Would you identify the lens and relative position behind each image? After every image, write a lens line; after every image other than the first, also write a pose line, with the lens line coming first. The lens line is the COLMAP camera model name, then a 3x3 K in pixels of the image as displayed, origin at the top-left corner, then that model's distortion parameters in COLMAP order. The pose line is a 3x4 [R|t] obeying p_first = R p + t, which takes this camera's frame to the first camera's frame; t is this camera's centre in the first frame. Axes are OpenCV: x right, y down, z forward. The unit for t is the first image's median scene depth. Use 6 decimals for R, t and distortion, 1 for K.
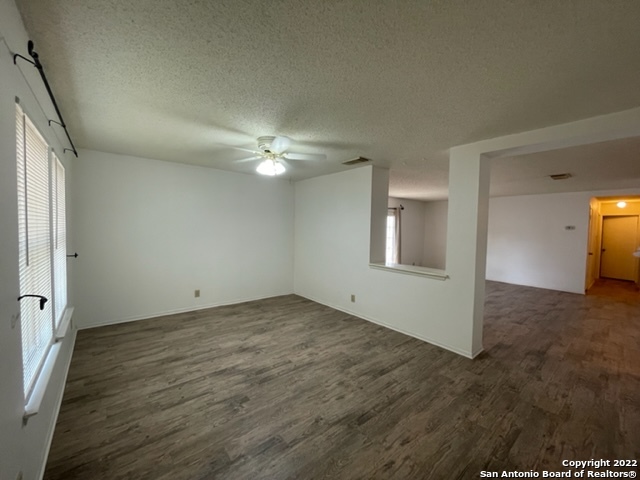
lens RADIAL K [[260.5, 0, 320.4], [0, 260.5, 240.8], [0, 0, 1]] dist [-0.003823, -0.000783]
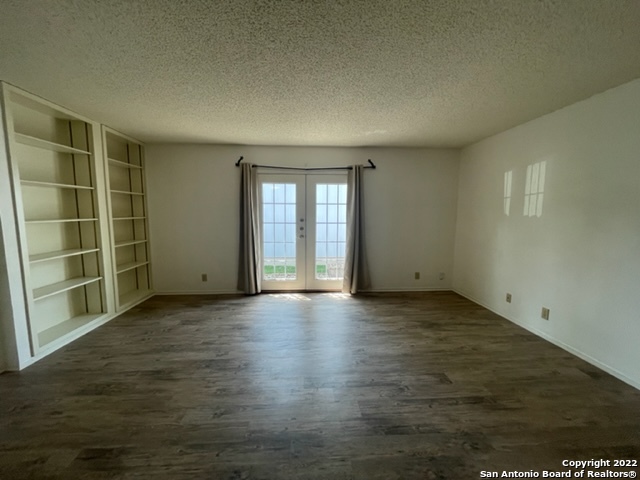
lens RADIAL K [[260.5, 0, 320.4], [0, 260.5, 240.5], [0, 0, 1]] dist [-0.003823, -0.000783]
pose [[0.803082, 0.050629, -0.593714, 1.400987], [-0.015416, 0.997816, 0.064237, -0.020731], [0.595669, -0.042435, 0.802108, 1.313124]]
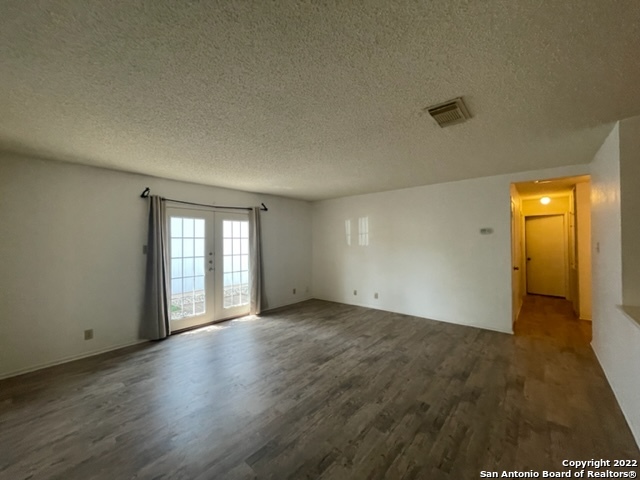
lens RADIAL K [[260.5, 0, 320.5], [0, 260.5, 240.4], [0, 0, 1]] dist [-0.003823, -0.000783]
pose [[0.984994, -0.028600, 0.170200, 0.862182], [0.036407, 0.998415, -0.042929, -0.027626], [-0.168703, 0.048481, 0.984474, 0.837879]]
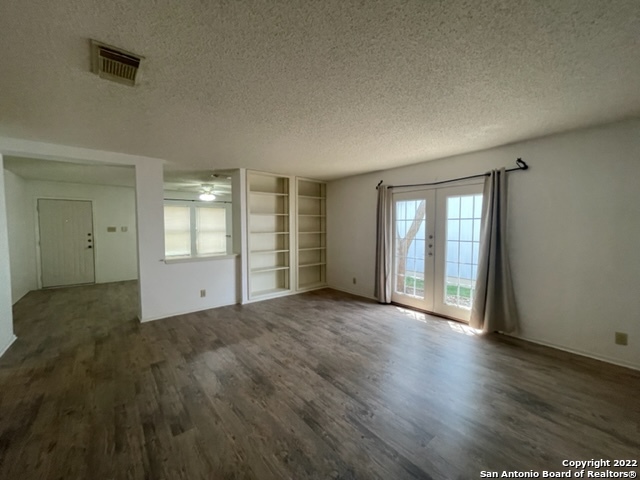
lens RADIAL K [[260.5, 0, 318.7], [0, 260.5, 240.1], [0, 0, 1]] dist [-0.003823, -0.000783]
pose [[-0.008930, 0.033213, -0.999408, 1.803206], [-0.043669, 0.998482, 0.033572, -0.041270], [0.999006, 0.043943, -0.007466, 1.806582]]
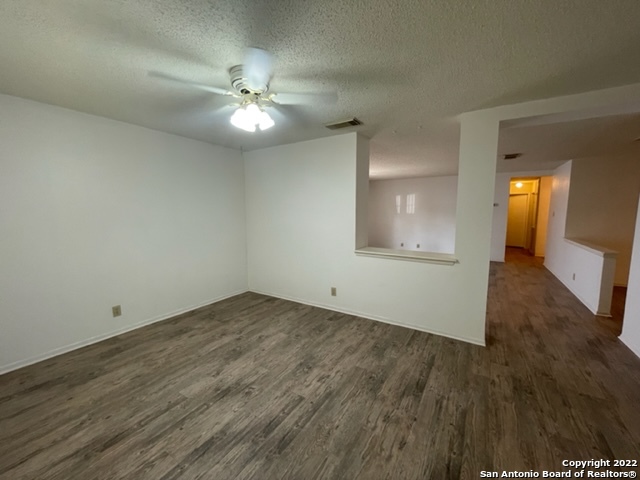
lens RADIAL K [[260.5, 0, 321.0], [0, 260.5, 240.5], [0, 0, 1]] dist [-0.003823, -0.000783]
pose [[0.951575, -0.057275, 0.302033, -0.222464], [0.035895, 0.996471, 0.075874, -0.018224], [-0.305312, -0.061359, 0.950273, 0.285615]]
